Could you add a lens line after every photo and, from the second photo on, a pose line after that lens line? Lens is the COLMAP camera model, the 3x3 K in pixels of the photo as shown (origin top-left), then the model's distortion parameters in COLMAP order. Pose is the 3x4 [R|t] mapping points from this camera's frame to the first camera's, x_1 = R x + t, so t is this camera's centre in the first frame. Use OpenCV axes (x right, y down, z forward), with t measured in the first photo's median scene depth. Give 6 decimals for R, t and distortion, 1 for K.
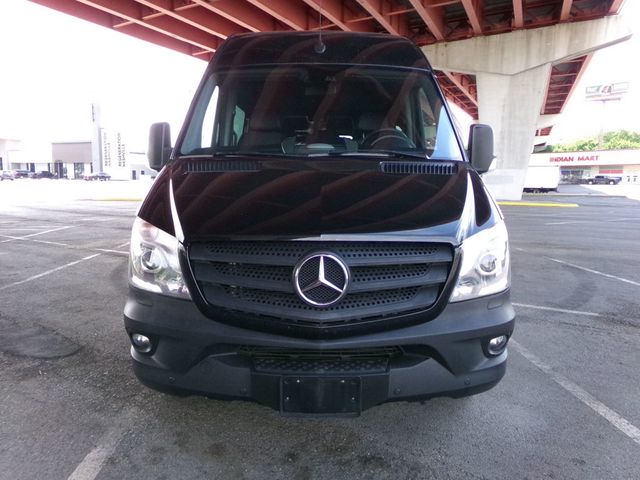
lens RADIAL K [[436.7, 0, 320.0], [0, 436.7, 240.0], [0, 0, 1]] dist [0.002552, 0.004488]
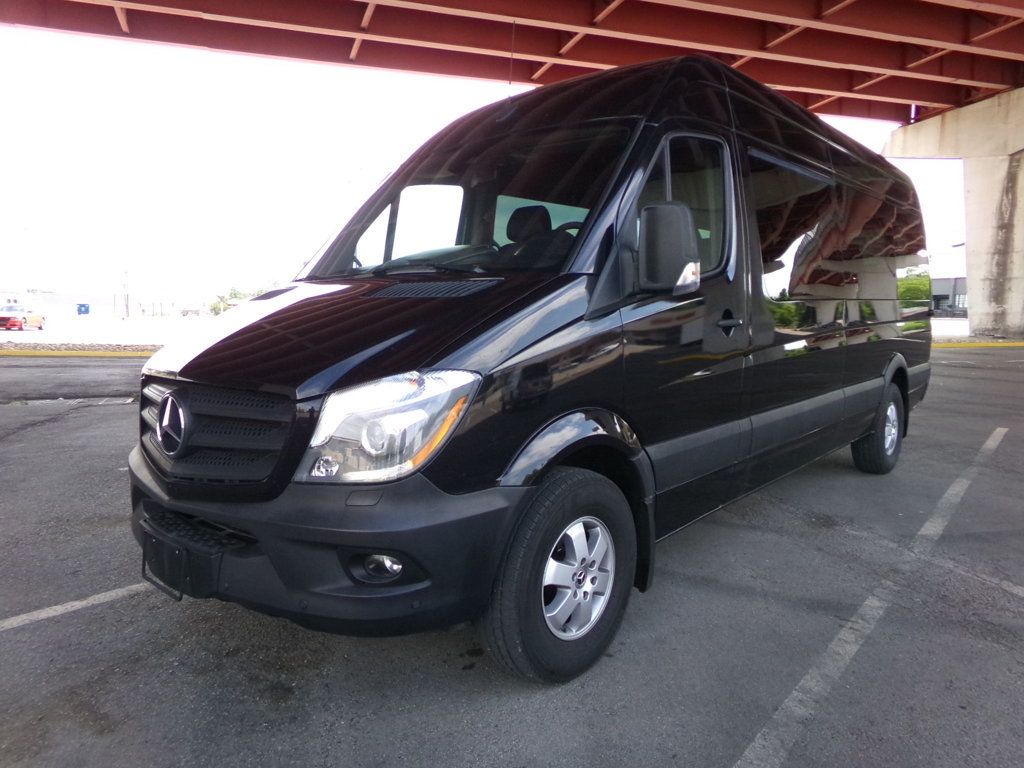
lens RADIAL K [[712.0, 0, 512.0], [0, 712.0, 384.0], [0, 0, 1]] dist [0.003542, 0.004333]
pose [[0.761846, 0.083519, -0.642351, 0.739850], [-0.097823, 0.995114, 0.013365, -0.033987], [0.640329, 0.052654, 0.766294, 0.208208]]
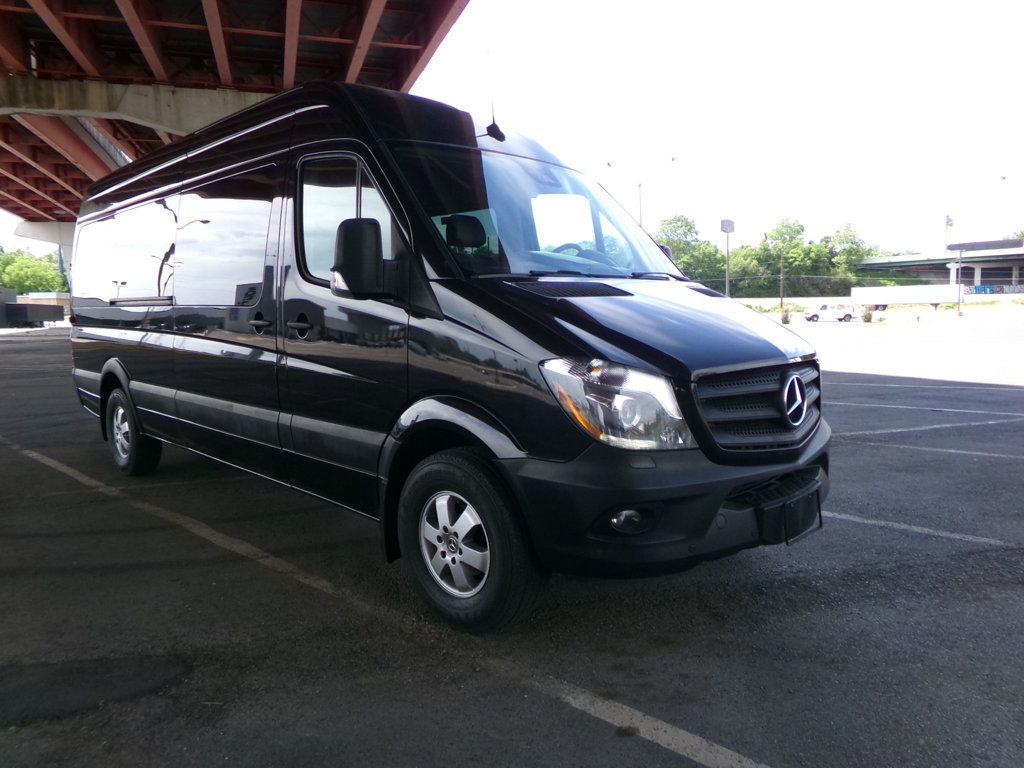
lens RADIAL K [[712.0, 0, 512.0], [0, 712.0, 384.0], [0, 0, 1]] dist [0.003542, 0.004333]
pose [[0.692194, -0.083393, 0.716878, -0.906715], [0.113621, 0.993507, 0.005864, -0.019333], [-0.712712, 0.077394, 0.697174, 0.166696]]
